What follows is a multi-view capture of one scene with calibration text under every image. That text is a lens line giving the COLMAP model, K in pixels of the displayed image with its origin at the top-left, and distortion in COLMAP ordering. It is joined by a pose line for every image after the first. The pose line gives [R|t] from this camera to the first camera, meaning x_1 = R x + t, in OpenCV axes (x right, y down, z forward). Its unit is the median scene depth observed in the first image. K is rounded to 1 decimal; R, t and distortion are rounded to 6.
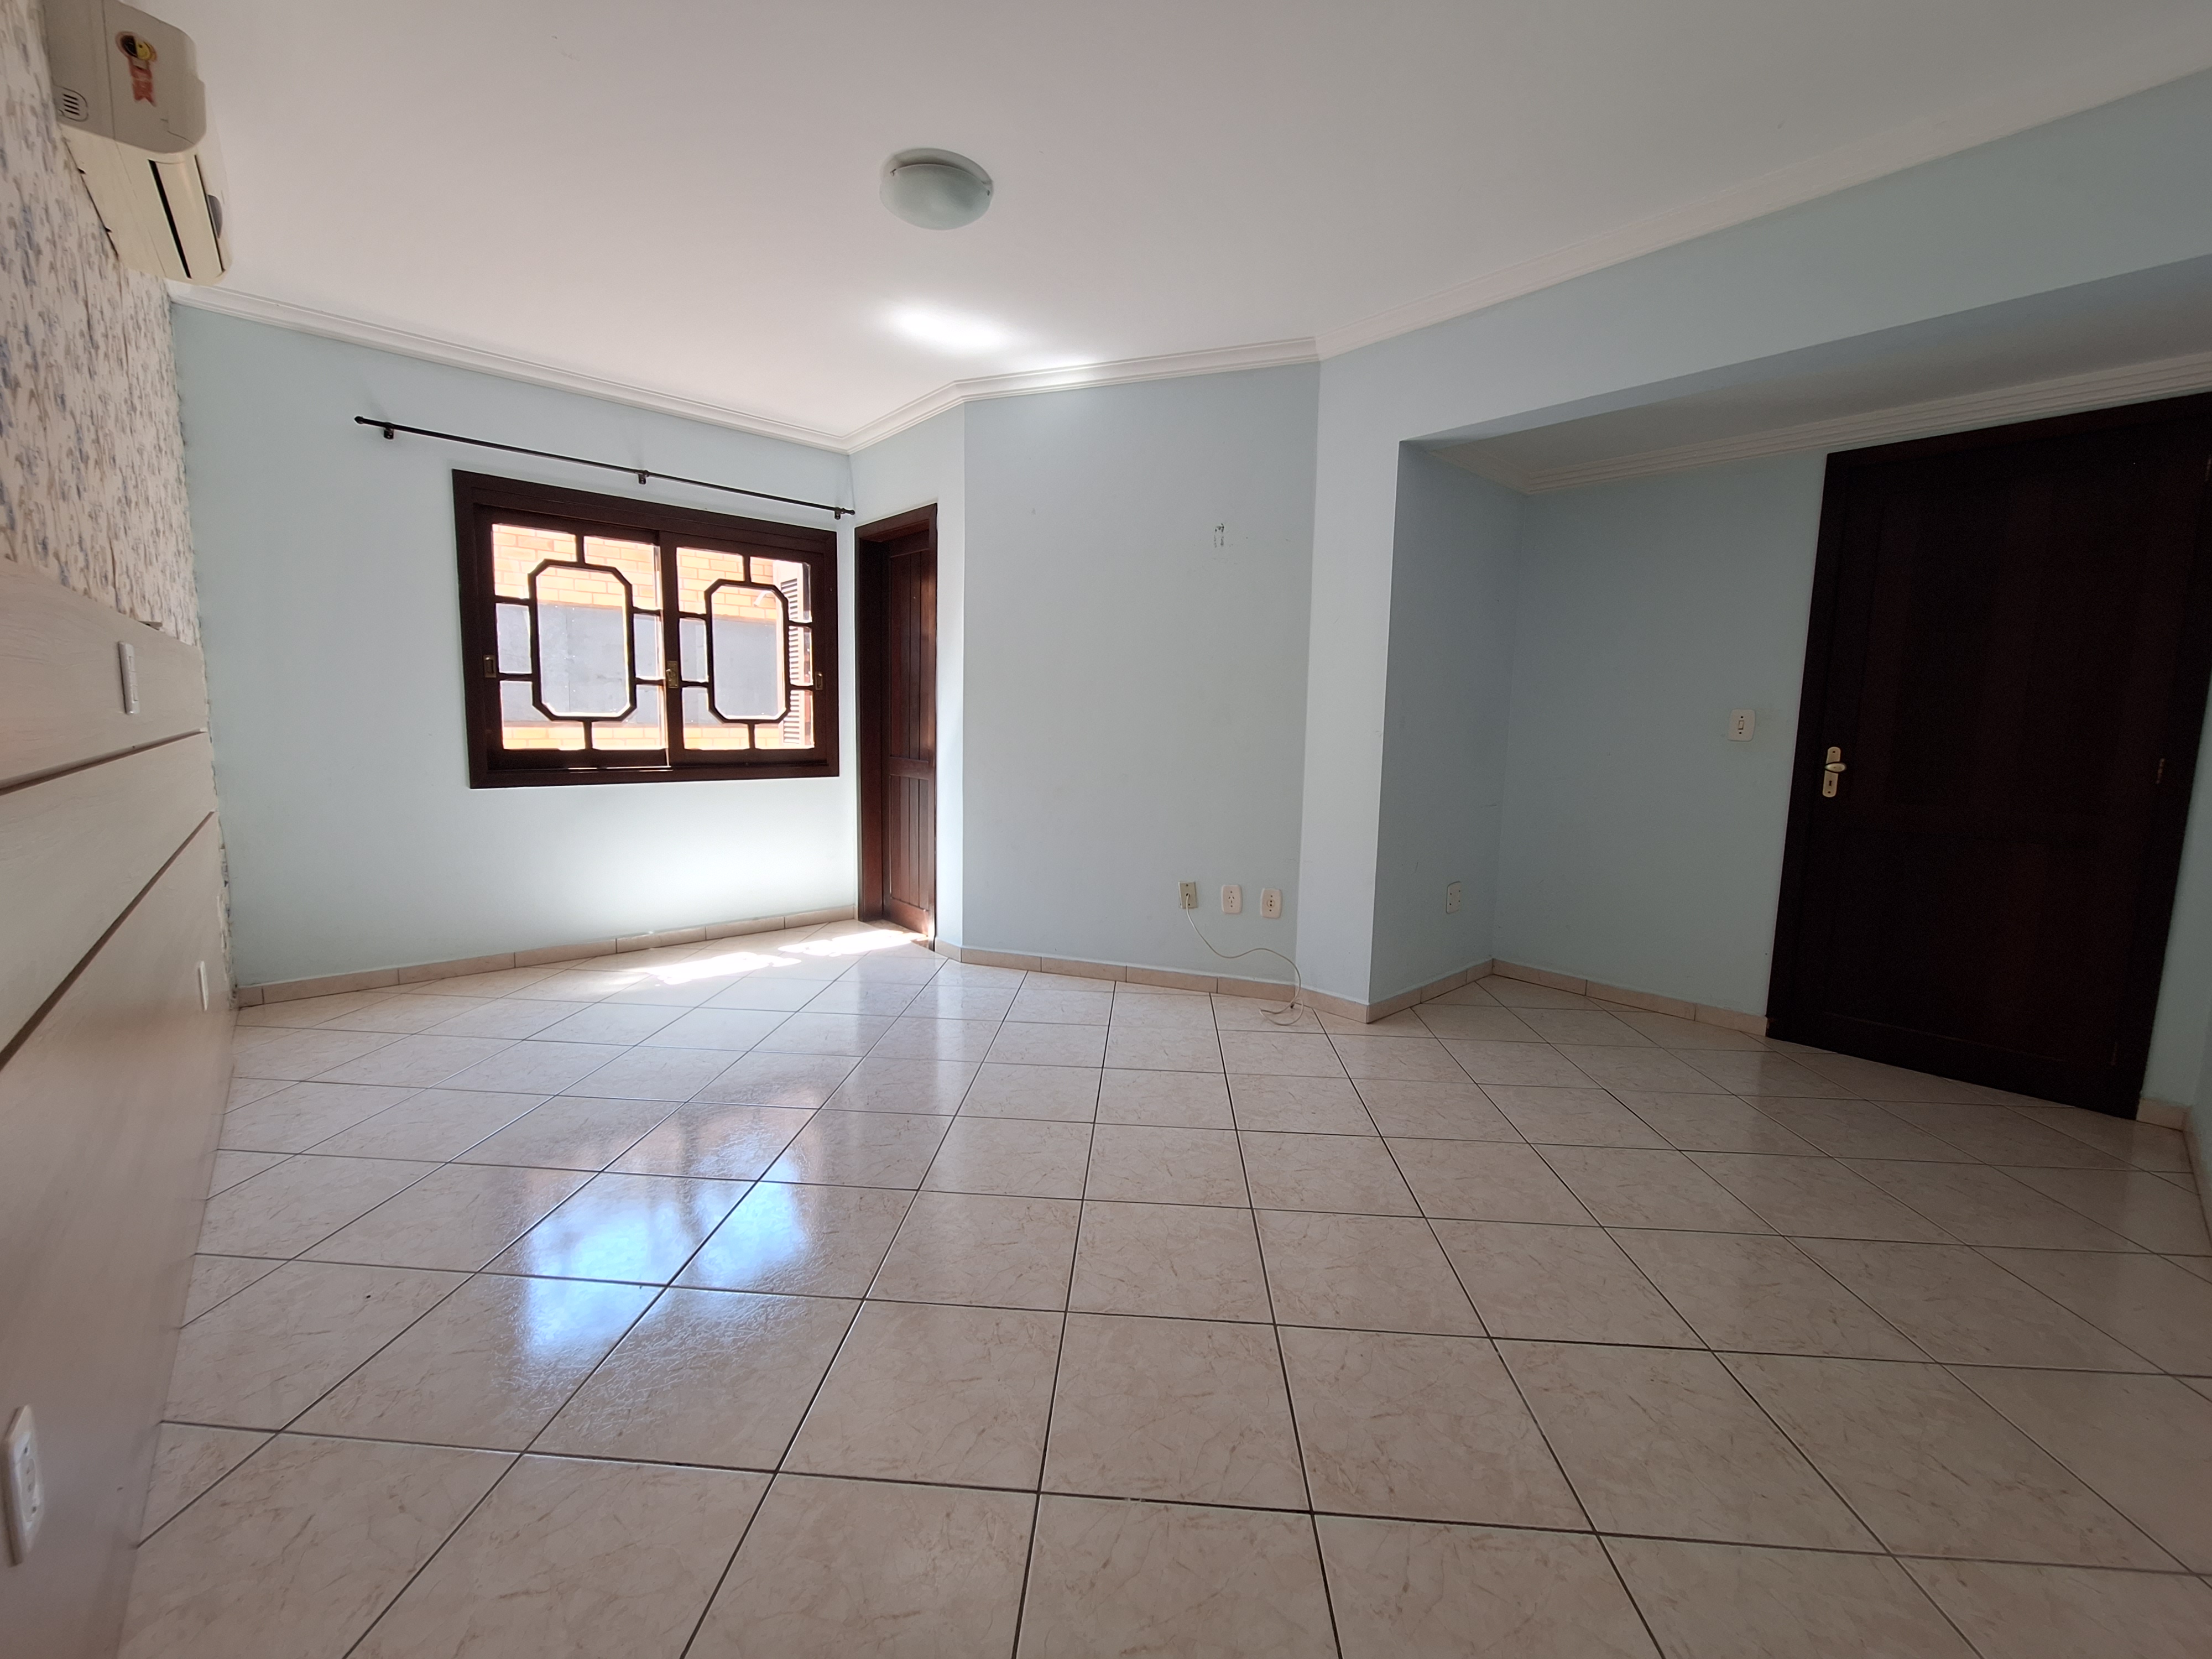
lens RADIAL K [[873.1, 0, 1104.9], [0, 873.1, 750.7], [0, 0, 1]] dist [-0.001231, 0.004974]
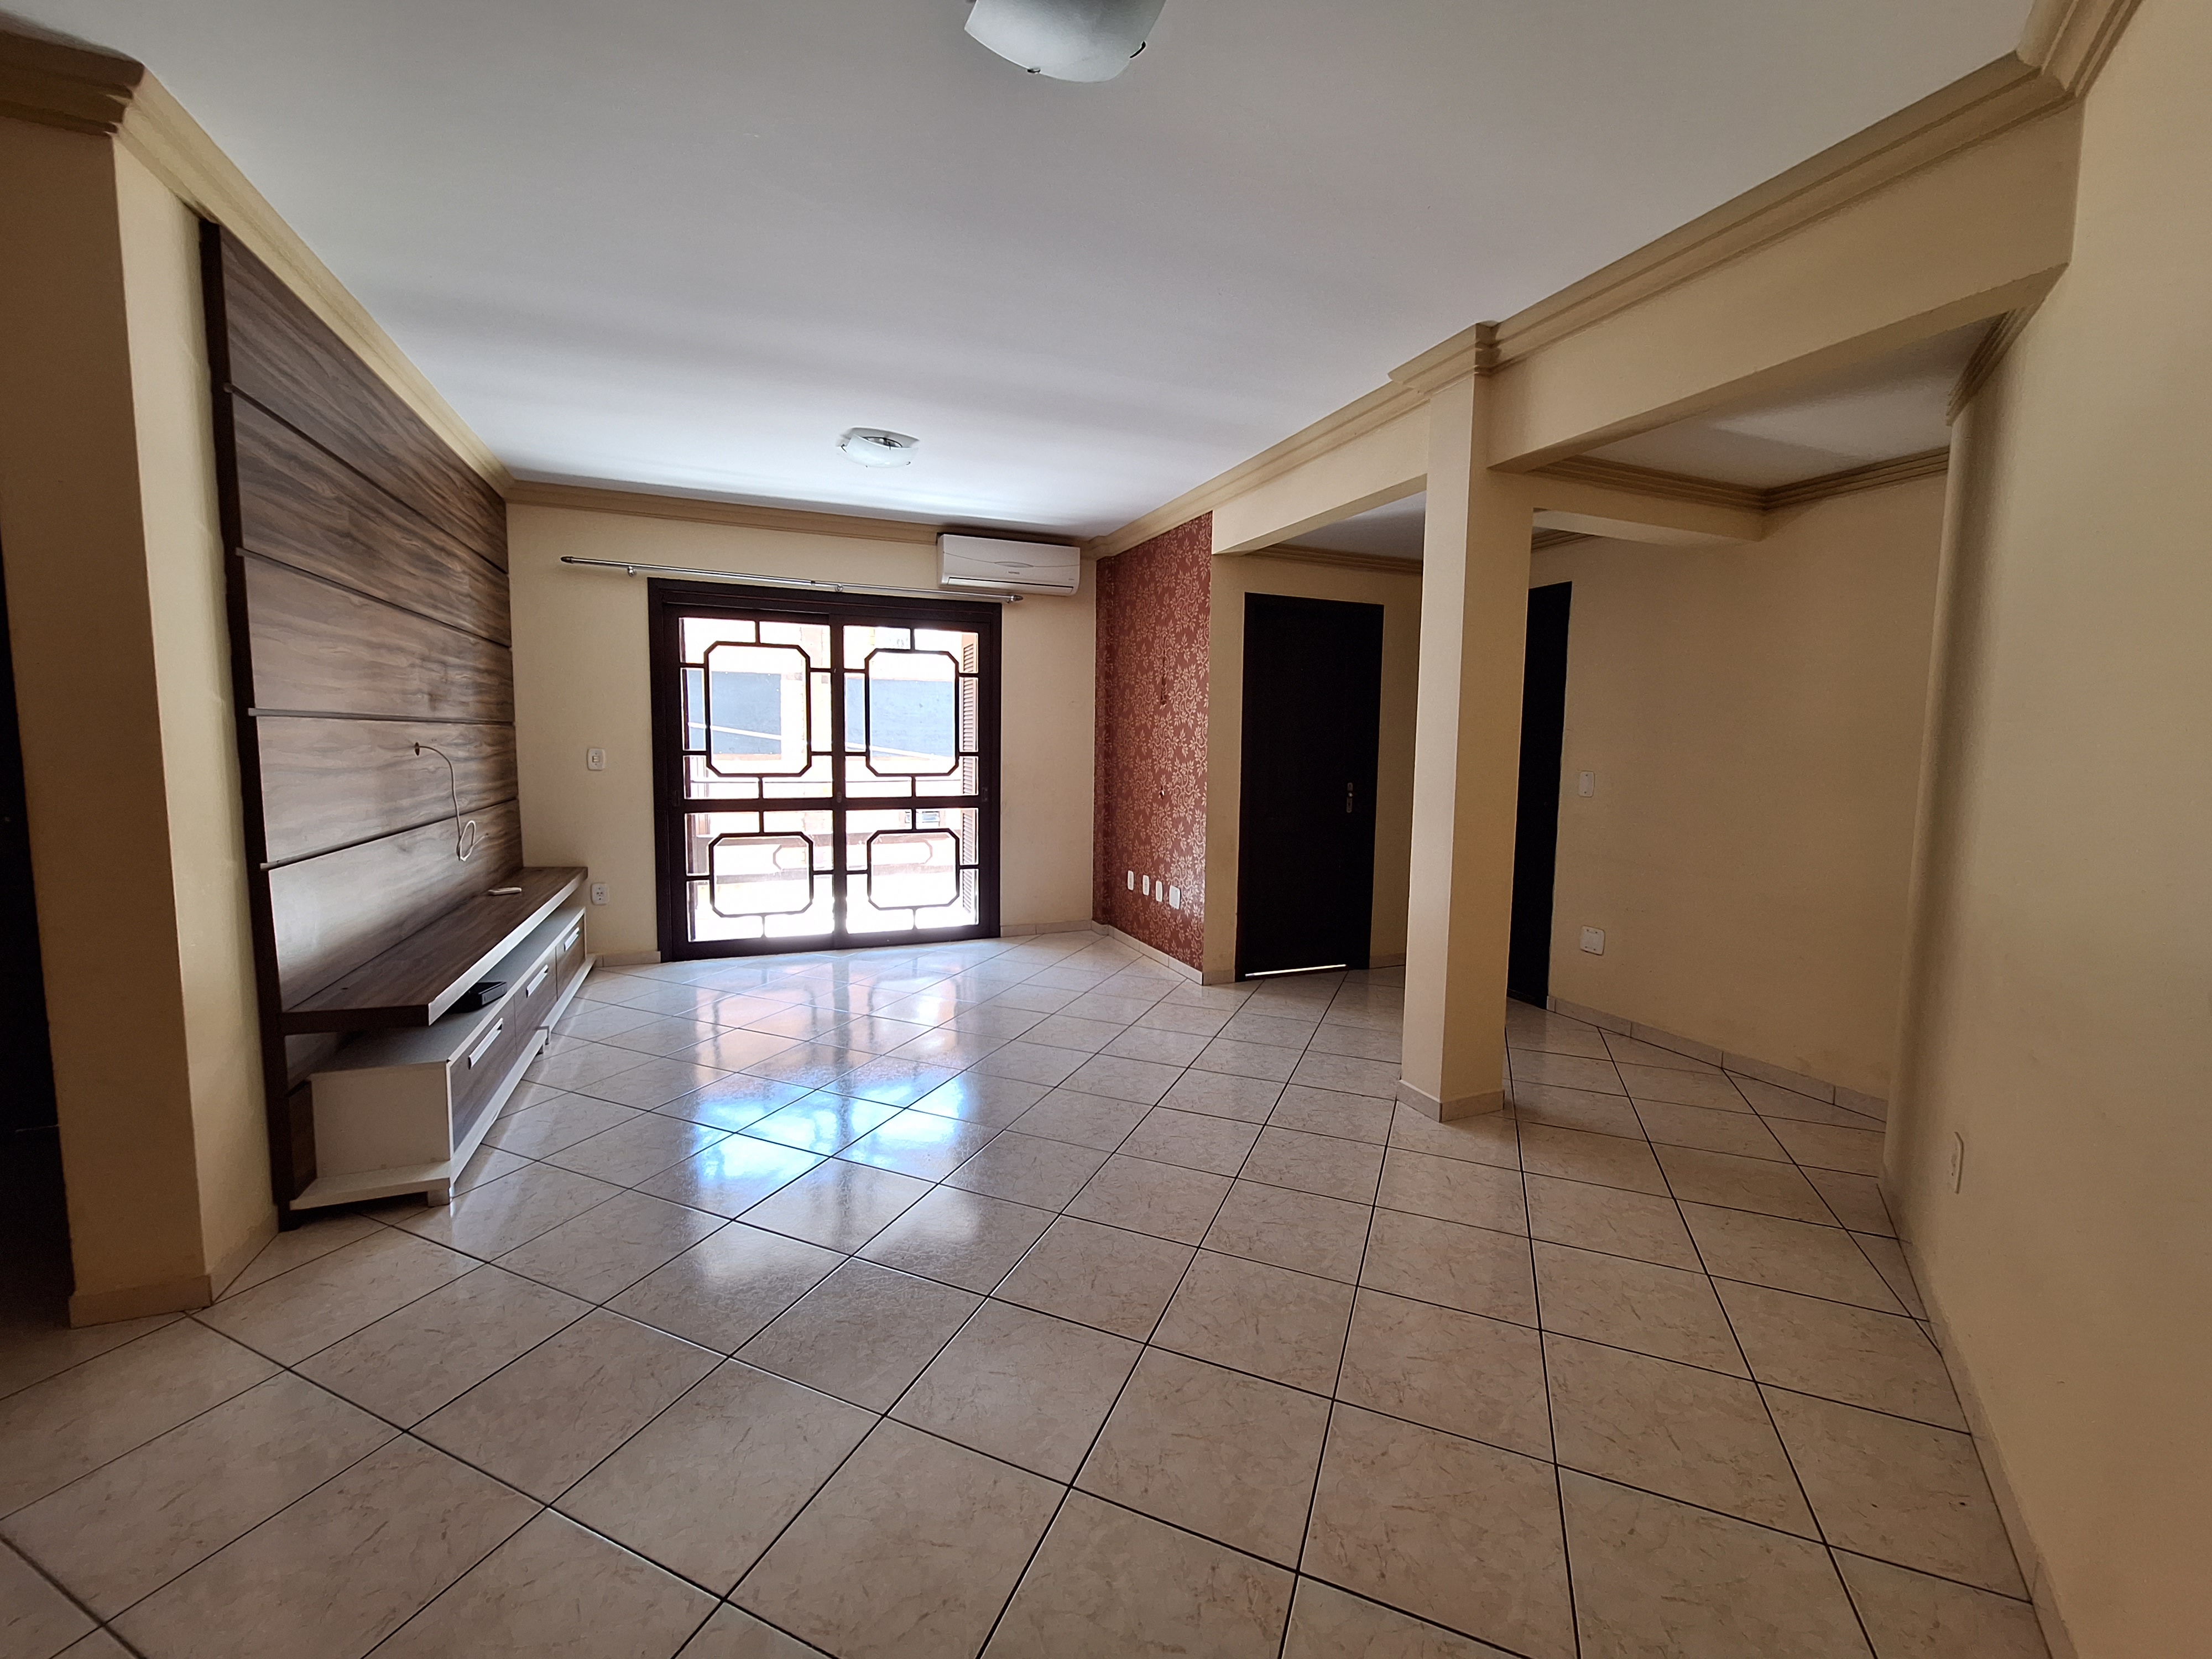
lens RADIAL K [[904.1, 0, 1106.0], [0, 904.1, 829.5], [0, 0, 1]] dist [0.002023, 0.000194]
pose [[0.940849, 0.026818, -0.337763, 0.255326], [-0.018701, 0.999453, 0.027262, -0.000176], [0.338309, -0.019333, 0.940836, -0.020516]]
